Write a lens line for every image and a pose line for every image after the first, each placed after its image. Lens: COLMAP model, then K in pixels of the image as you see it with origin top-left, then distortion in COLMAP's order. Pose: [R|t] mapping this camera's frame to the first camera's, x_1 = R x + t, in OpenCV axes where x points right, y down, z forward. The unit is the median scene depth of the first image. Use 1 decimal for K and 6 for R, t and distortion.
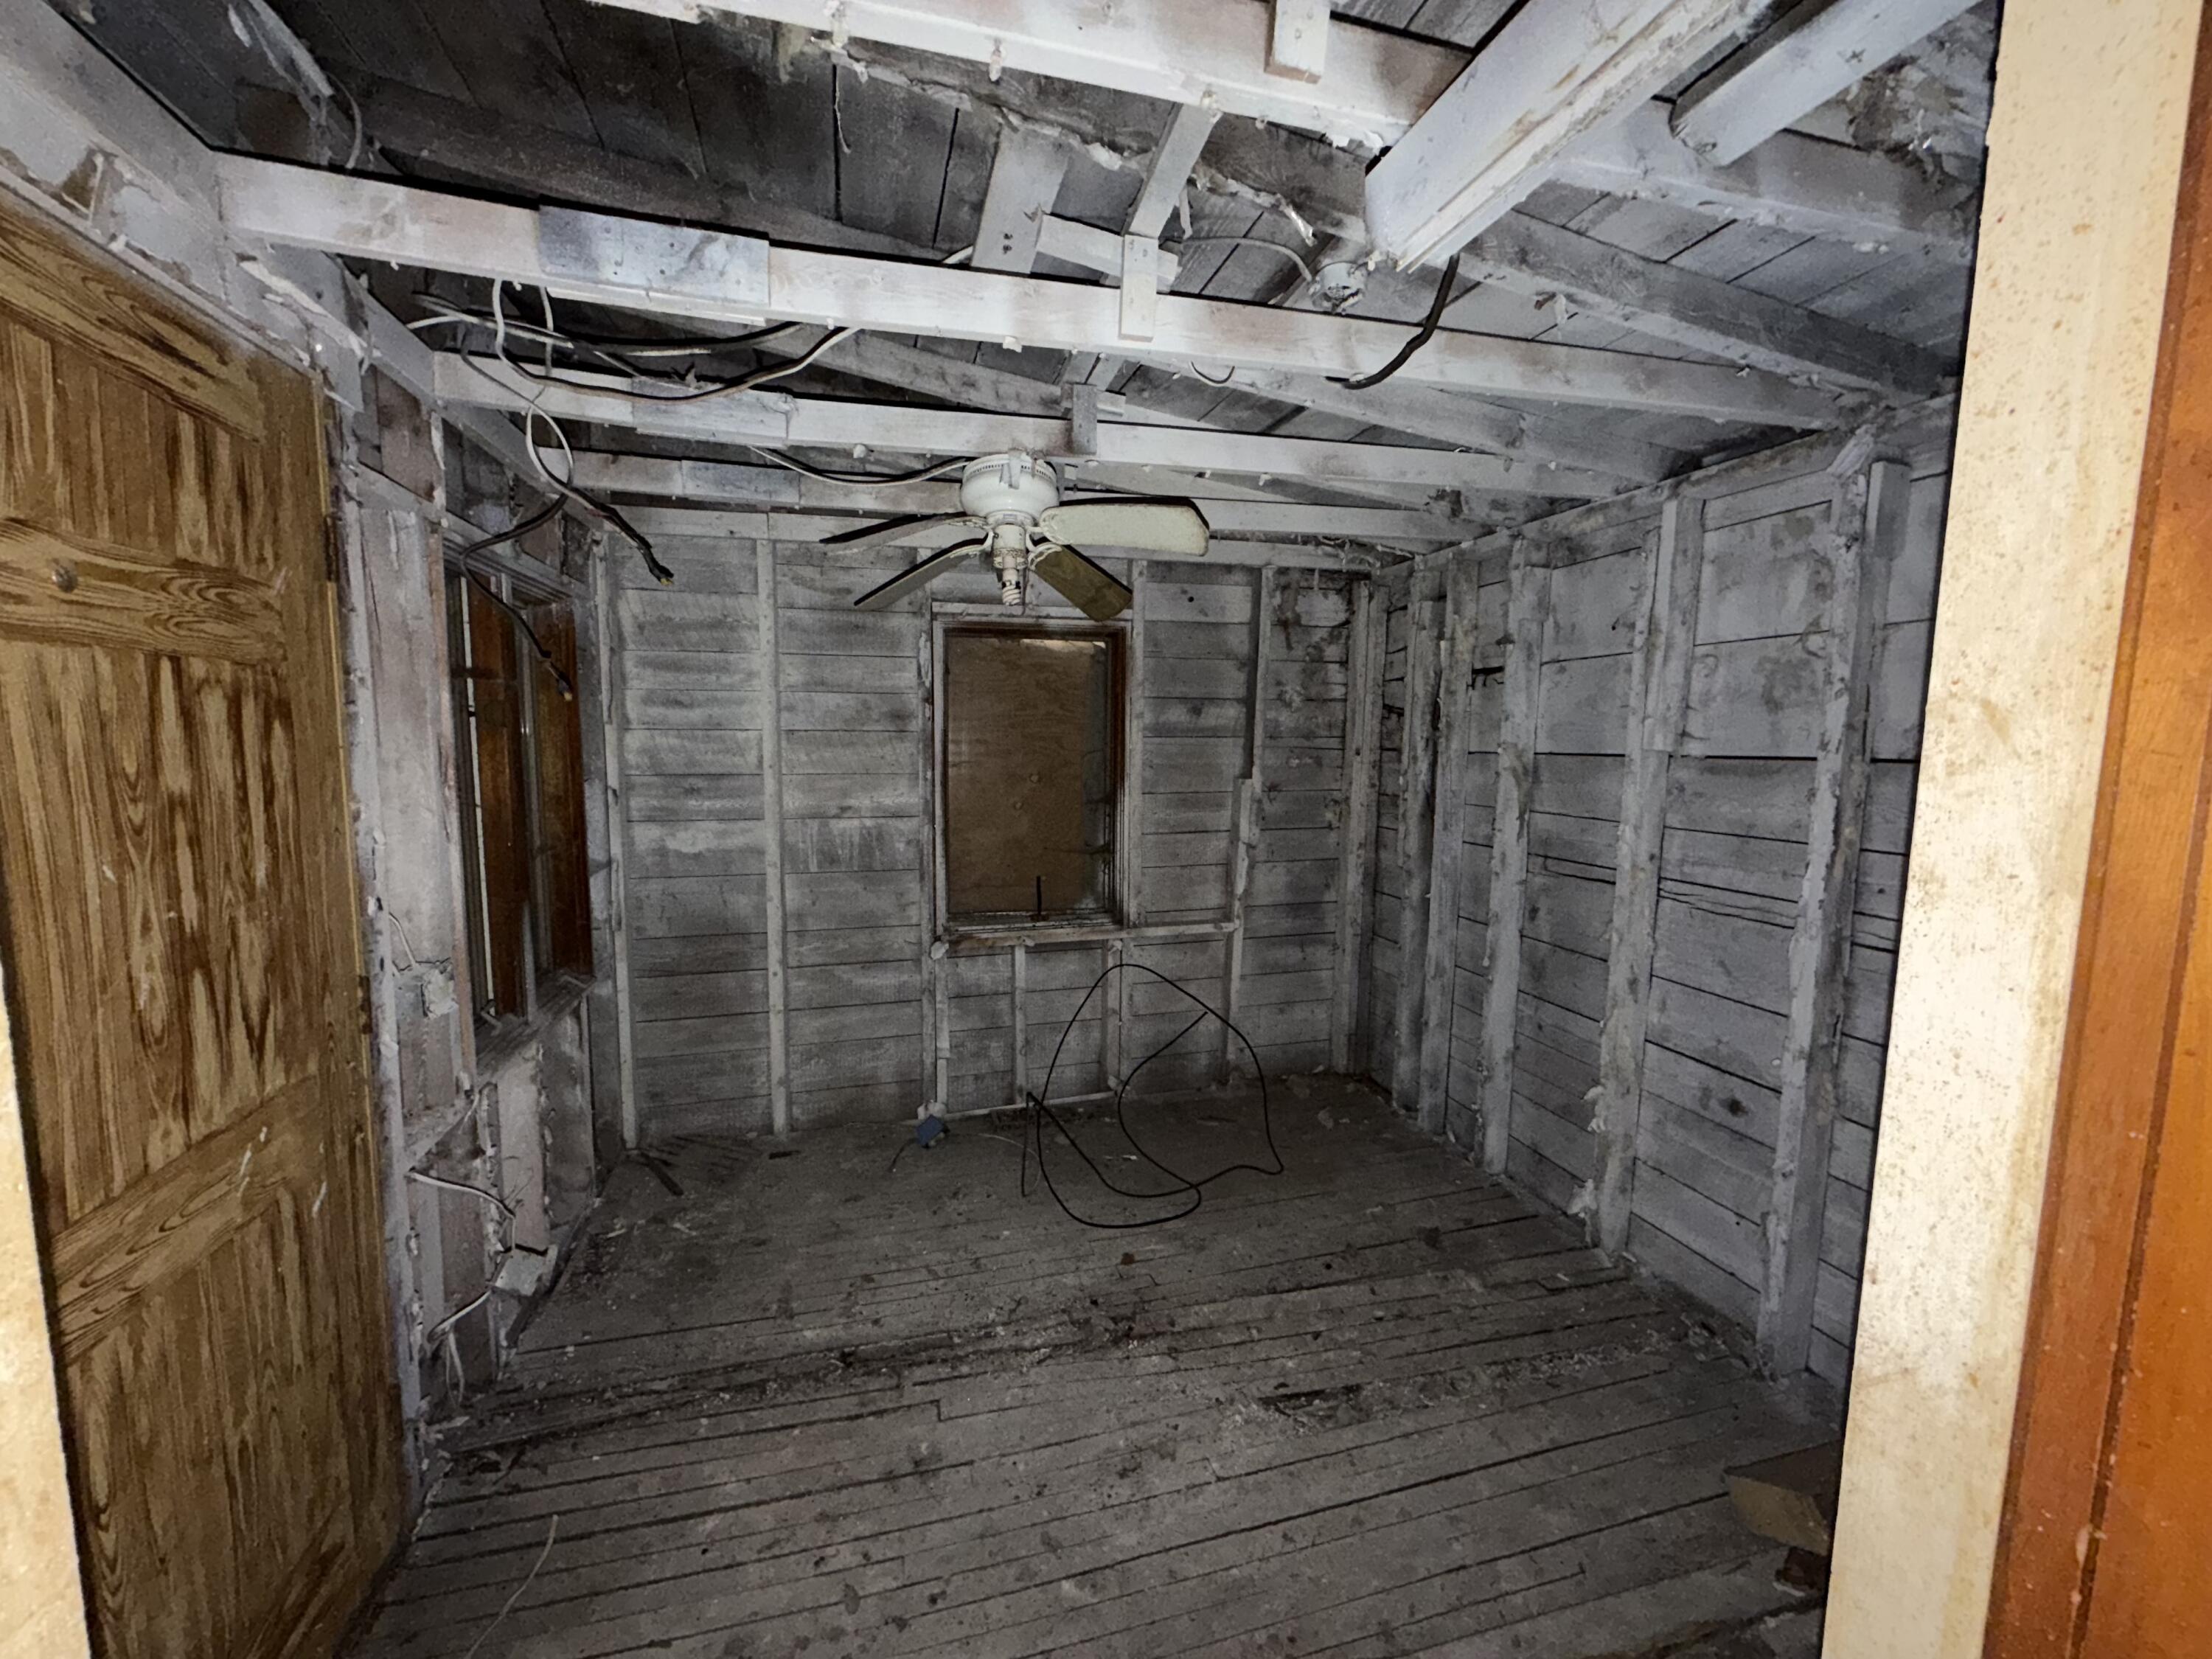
lens RADIAL K [[880.8, 0, 1102.9], [0, 880.8, 833.6], [0, 0, 1]] dist [-0.002046, 0.000237]
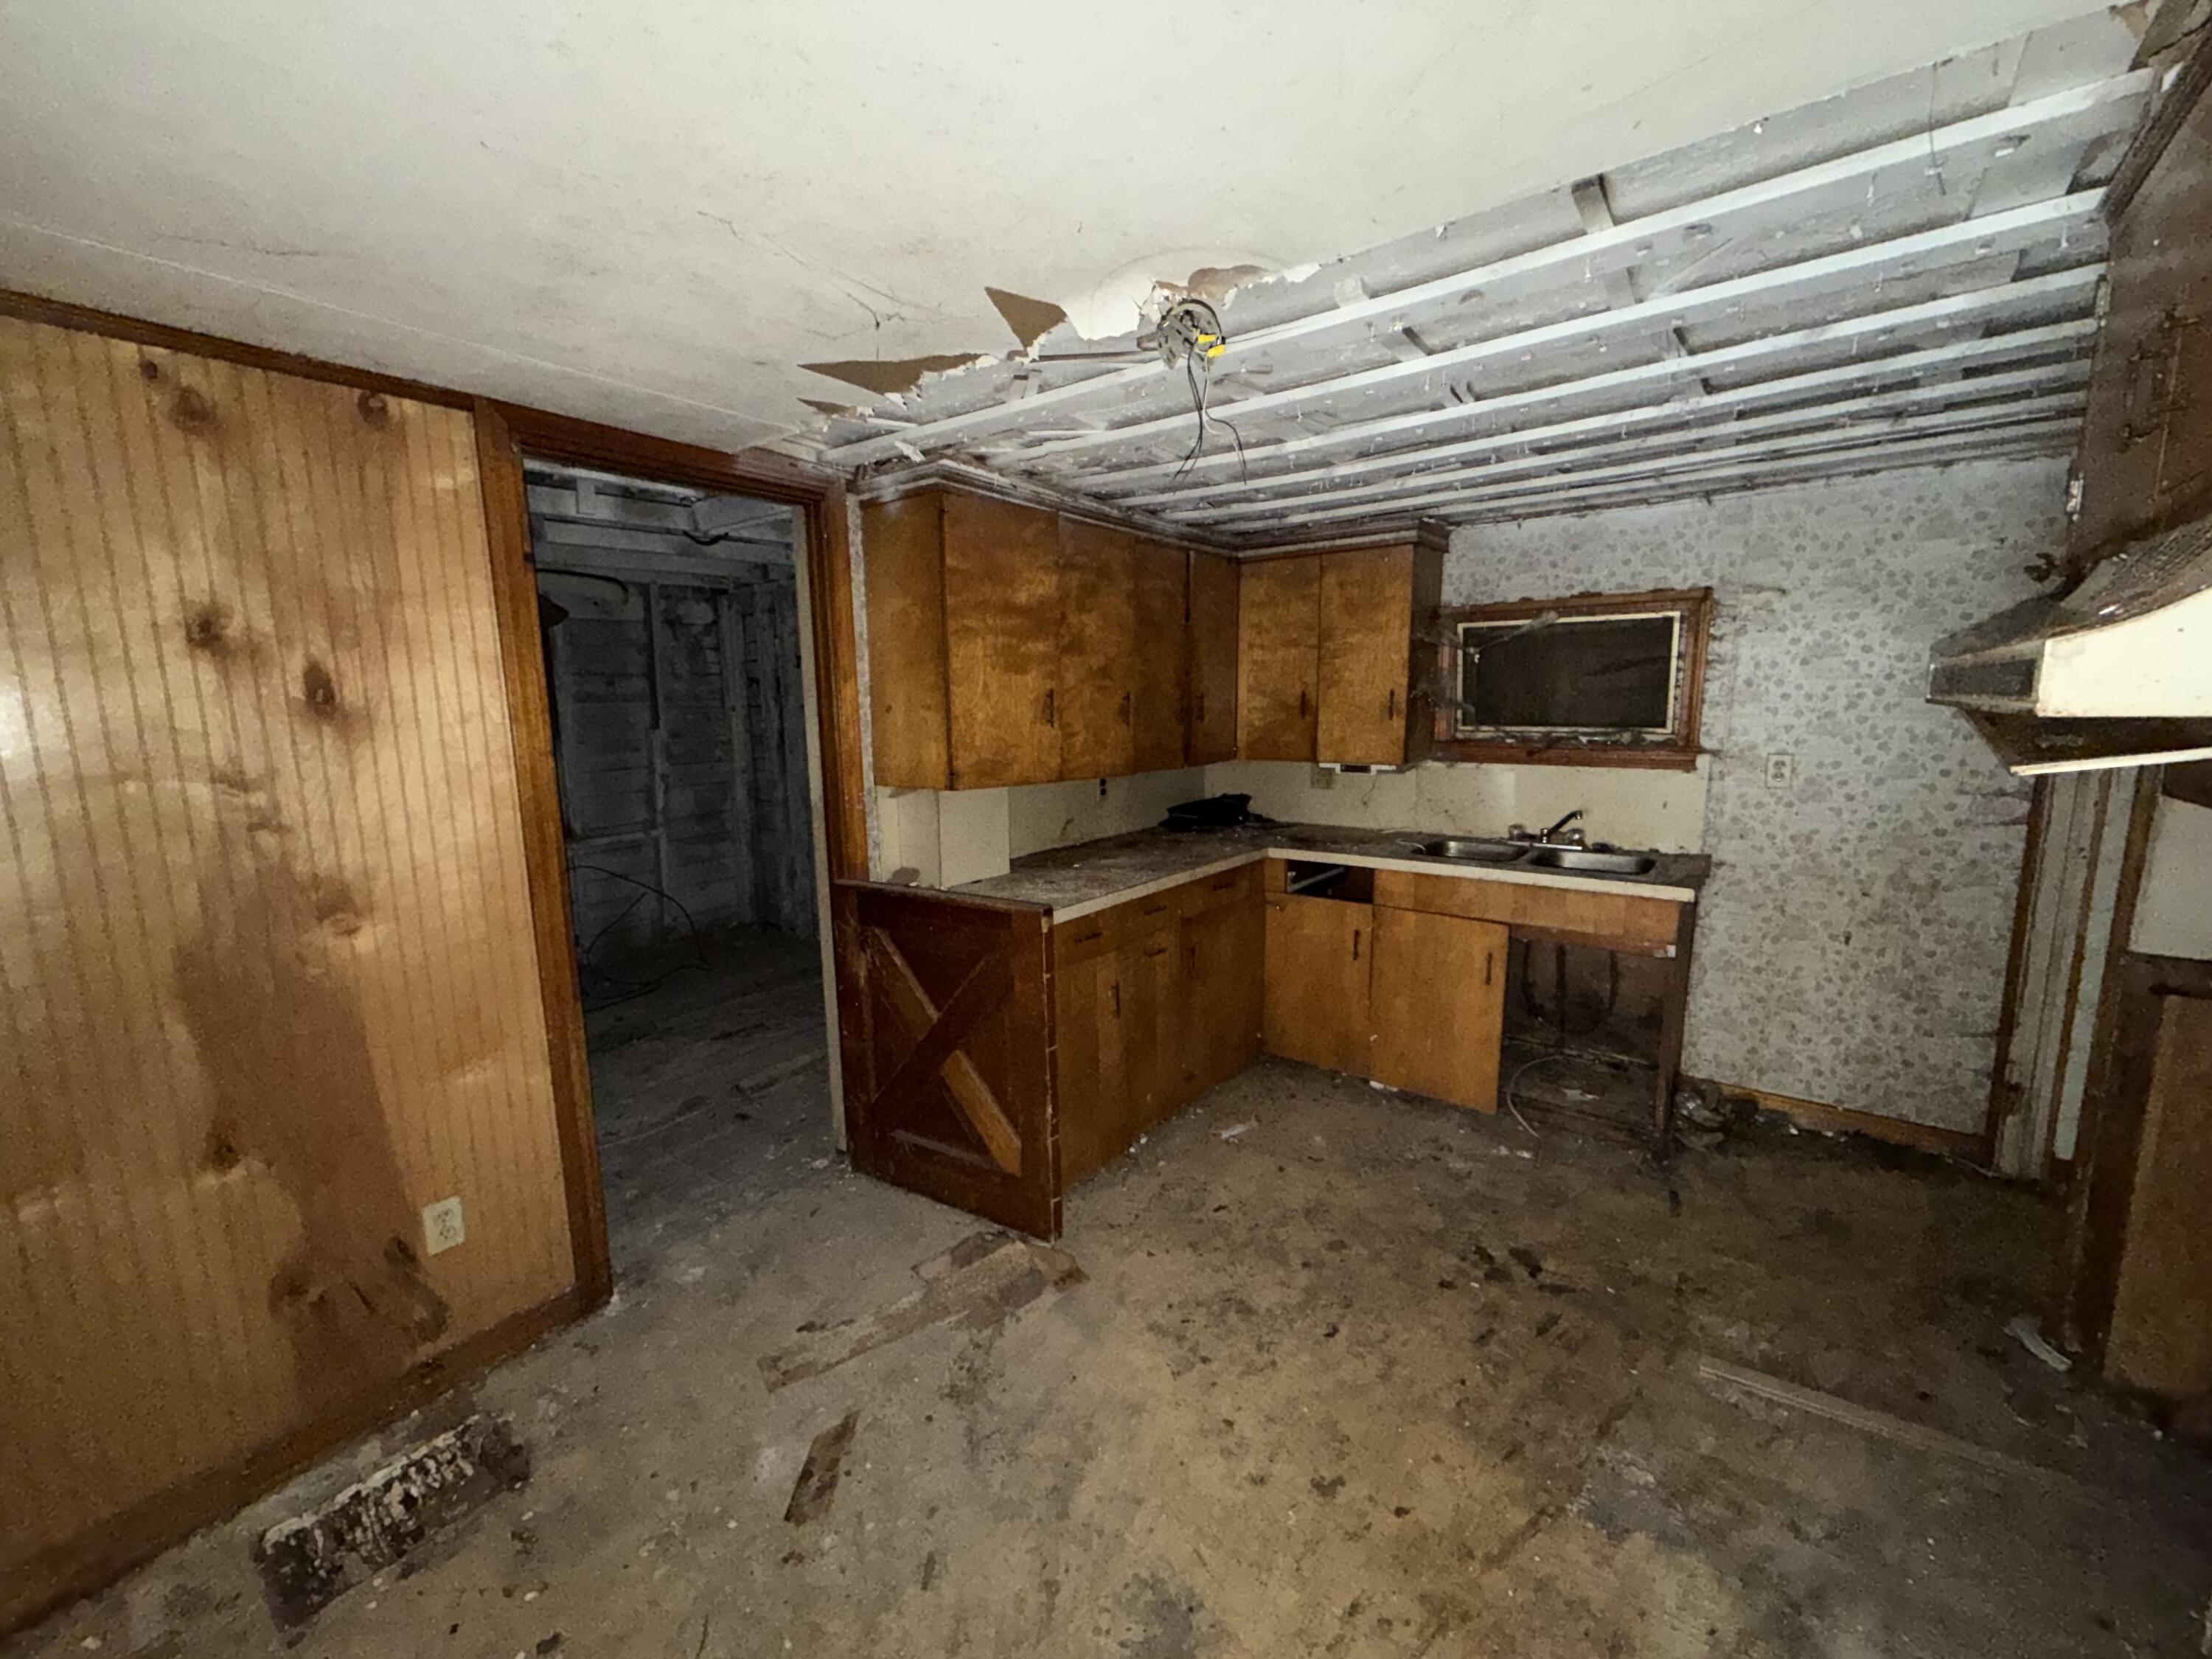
lens RADIAL K [[880.8, 0, 1102.9], [0, 880.8, 833.6], [0, 0, 1]] dist [-0.002046, 0.000237]
pose [[0.793911, -0.117047, 0.596662, -0.135860], [0.093590, 0.993126, 0.070292, 0.074465], [-0.600788, 0.000036, 0.799408, -0.596626]]
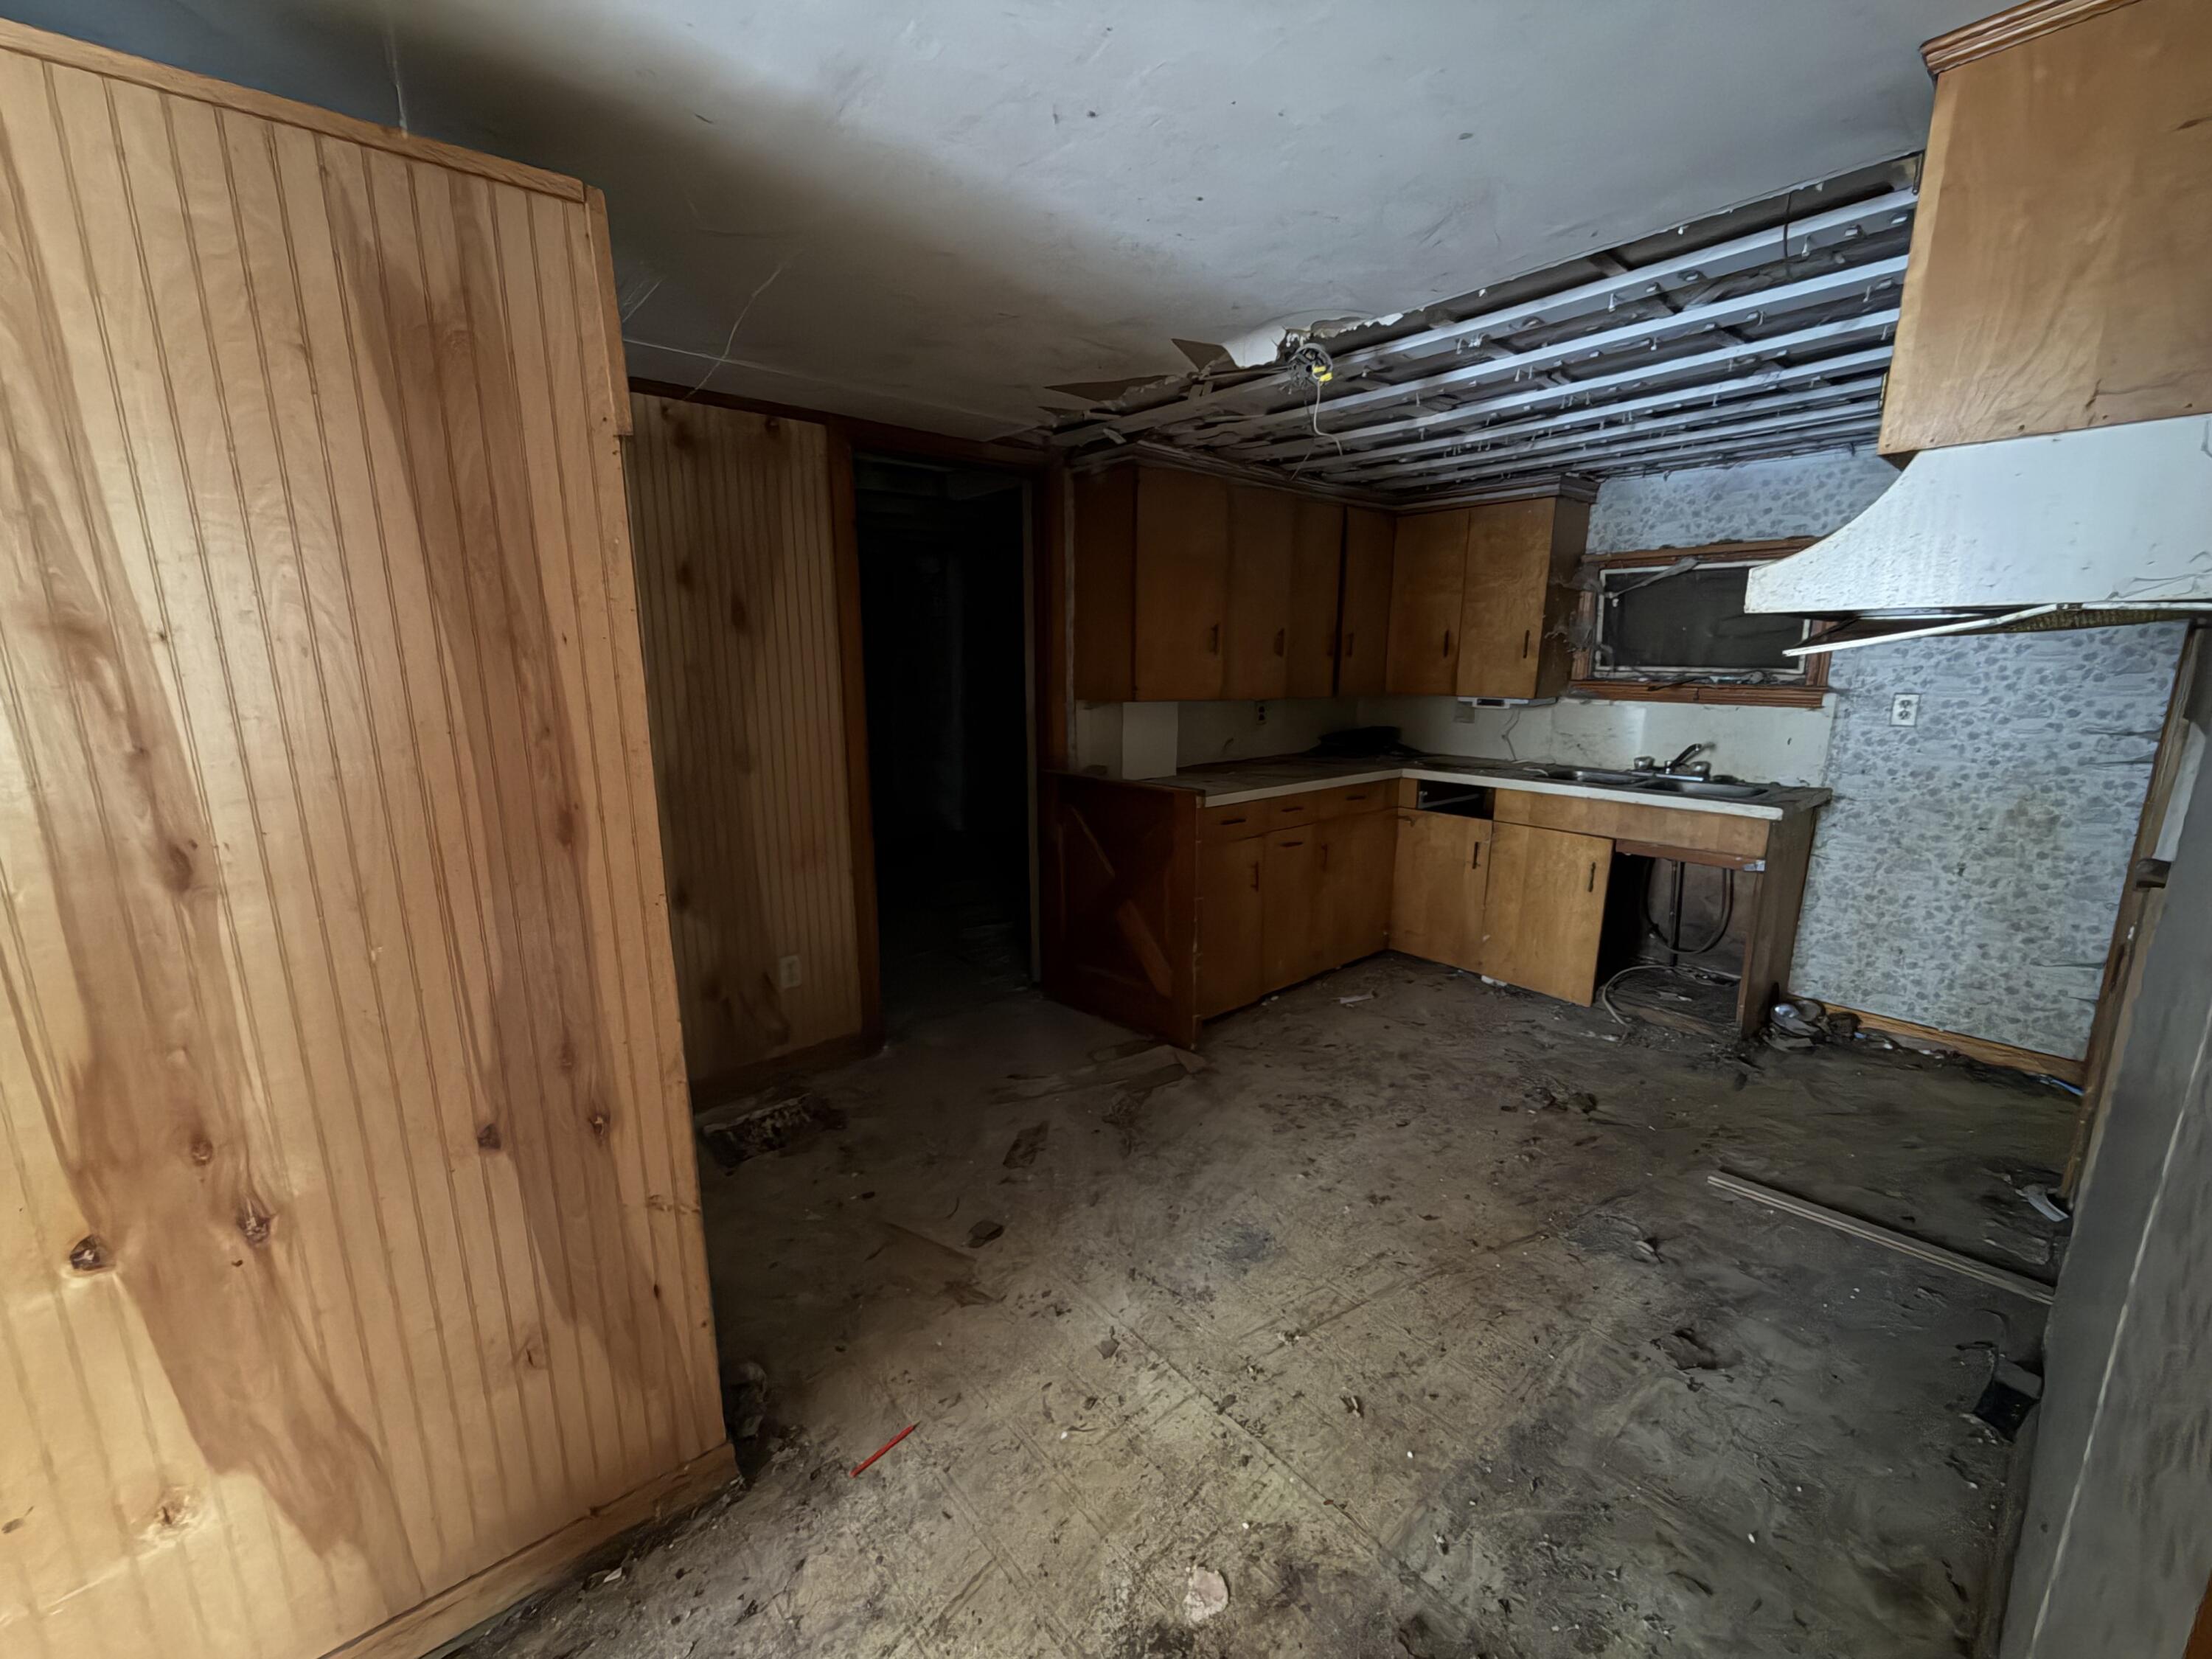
lens RADIAL K [[880.8, 0, 1102.9], [0, 880.8, 833.6], [0, 0, 1]] dist [-0.002046, 0.000237]
pose [[0.901601, -0.099287, 0.421021, -0.234998], [0.060239, 0.992637, 0.105086, 0.117703], [-0.428355, -0.069384, 0.900943, -0.780741]]
